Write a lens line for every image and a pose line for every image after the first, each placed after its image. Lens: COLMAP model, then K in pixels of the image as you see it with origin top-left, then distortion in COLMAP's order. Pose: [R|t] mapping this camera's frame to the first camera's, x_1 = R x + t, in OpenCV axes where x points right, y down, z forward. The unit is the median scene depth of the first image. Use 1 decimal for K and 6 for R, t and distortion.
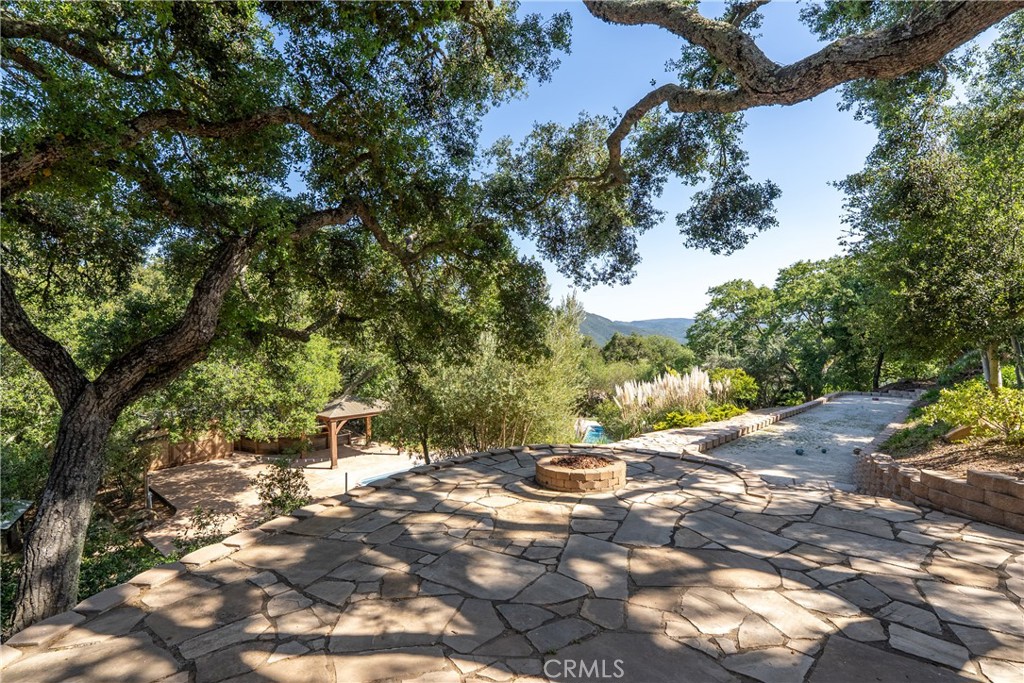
lens RADIAL K [[503.8, 0, 517.2], [0, 503.8, 333.2], [0, 0, 1]] dist [0.005908, 0.000637]
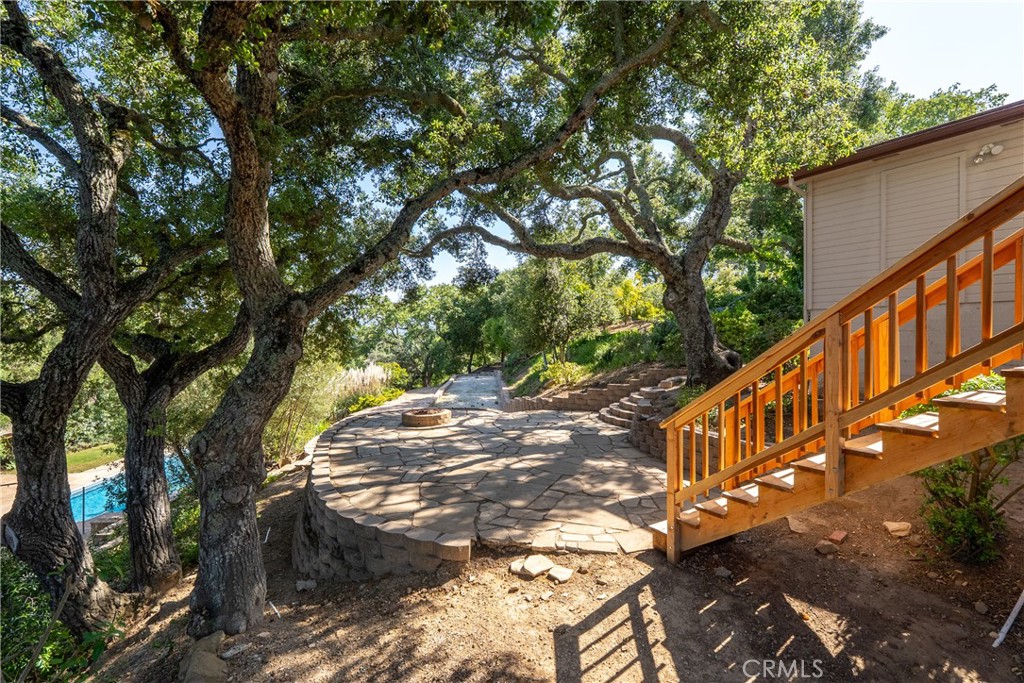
lens RADIAL K [[462.7, 0, 511.8], [0, 462.7, 336.5], [0, 0, 1]] dist [-0.001739, -0.000537]
pose [[0.704956, -0.002147, 0.709248, -0.243158], [-0.002929, 0.999978, 0.005938, -0.009093], [-0.709245, -0.006263, 0.704934, -0.116479]]
